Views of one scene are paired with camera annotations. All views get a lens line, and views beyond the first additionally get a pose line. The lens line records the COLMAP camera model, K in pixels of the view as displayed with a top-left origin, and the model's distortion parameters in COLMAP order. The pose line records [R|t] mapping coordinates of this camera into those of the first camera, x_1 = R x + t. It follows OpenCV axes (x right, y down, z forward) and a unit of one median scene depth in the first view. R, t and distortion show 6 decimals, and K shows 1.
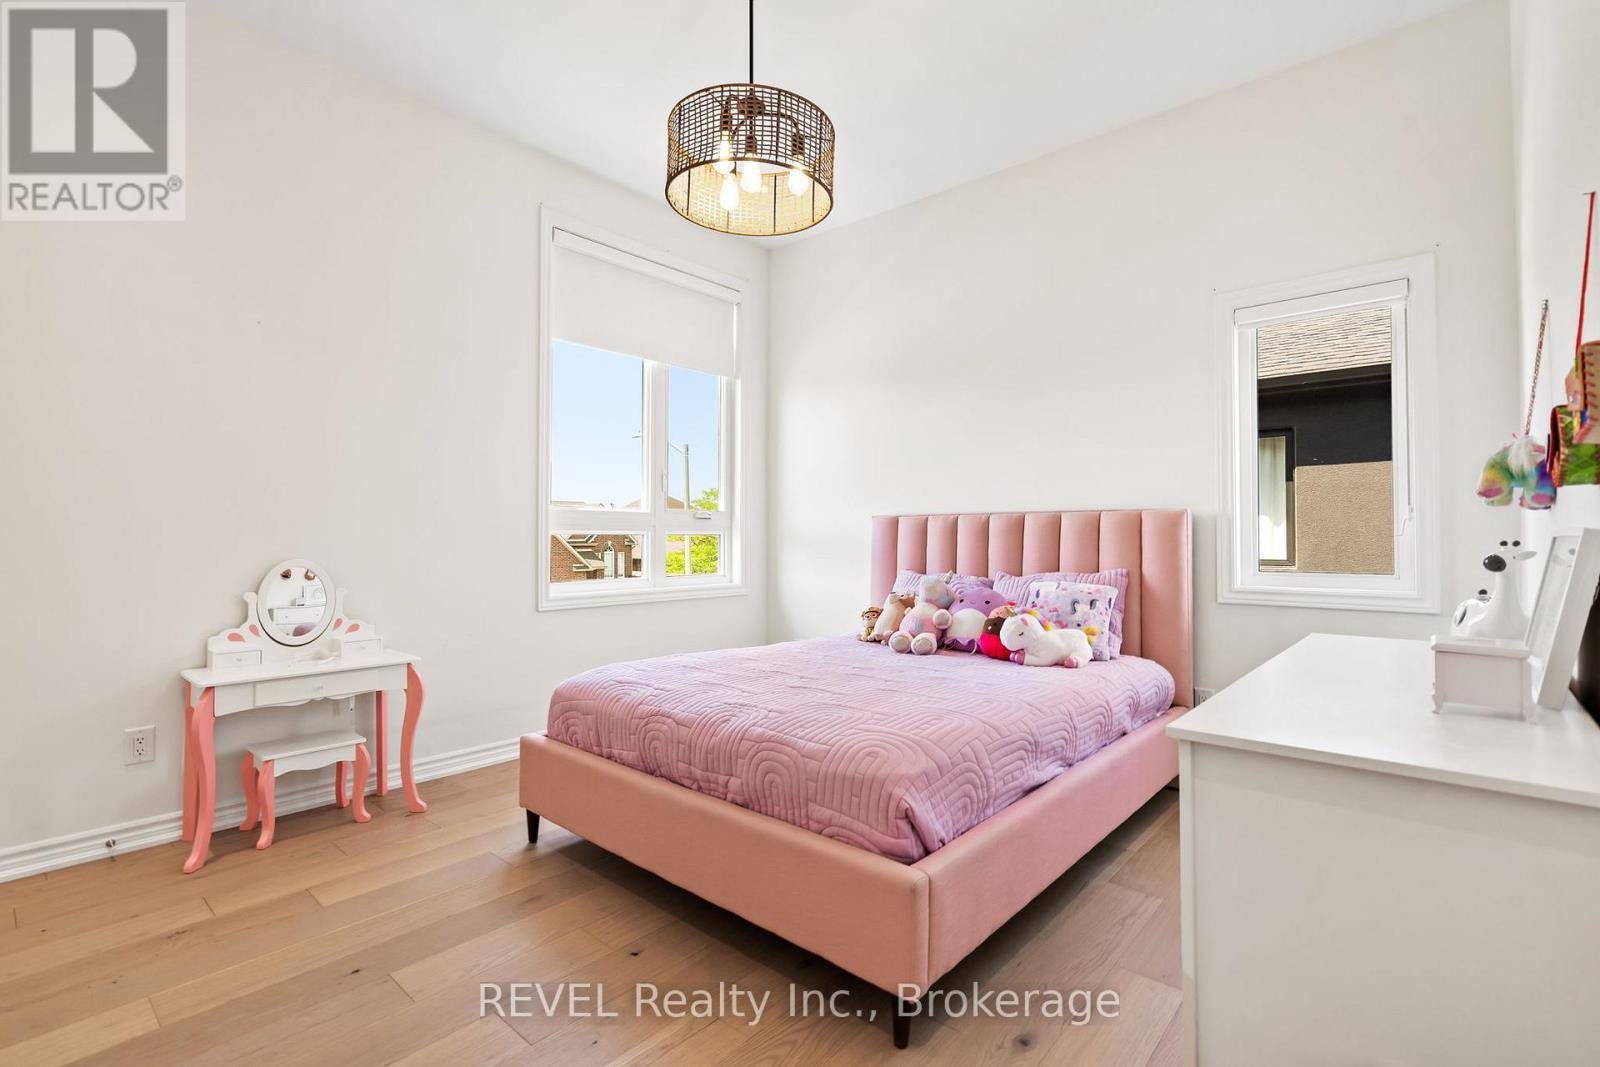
lens RADIAL K [[735.8, 0, 806.2], [0, 735.8, 536.0], [0, 0, 1]] dist [0.002824, 0.000044]
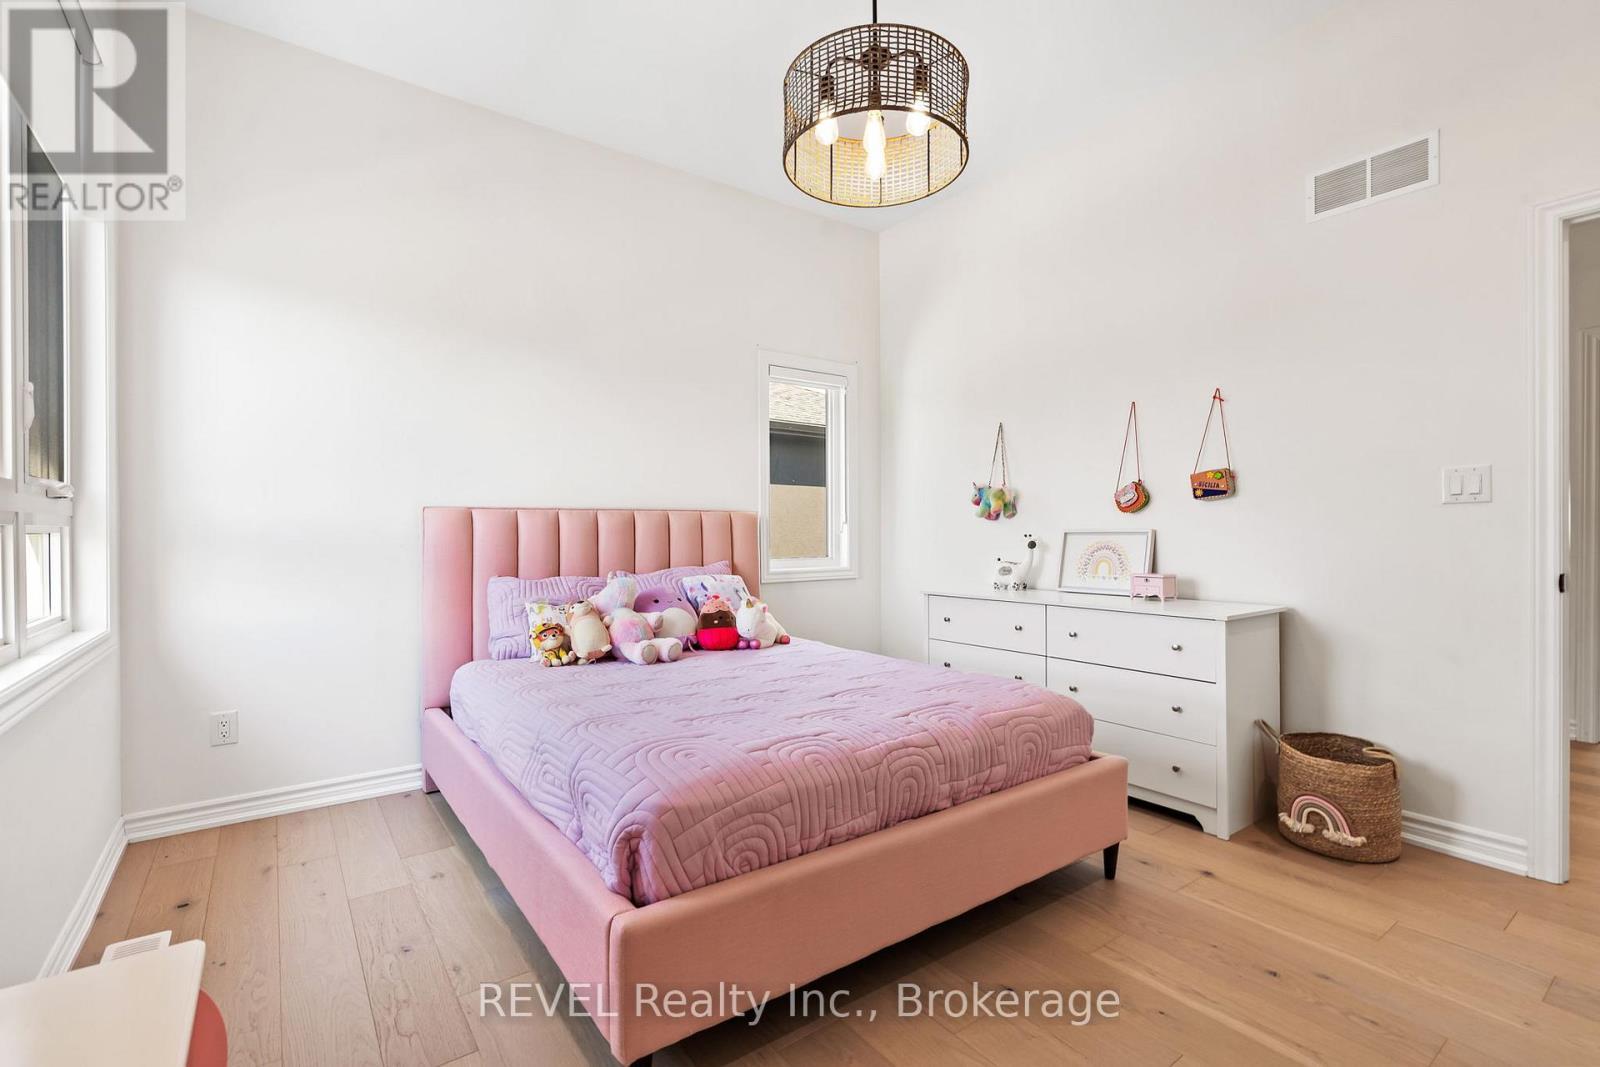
lens RADIAL K [[735.8, 0, 807.0], [0, 735.8, 530.8], [0, 0, 1]] dist [0.002824, 0.000044]
pose [[0.207097, 0.002890, 0.978316, -0.771369], [0.003298, 0.999988, -0.003652, -0.000152], [-0.978315, 0.003982, 0.207085, 0.692023]]
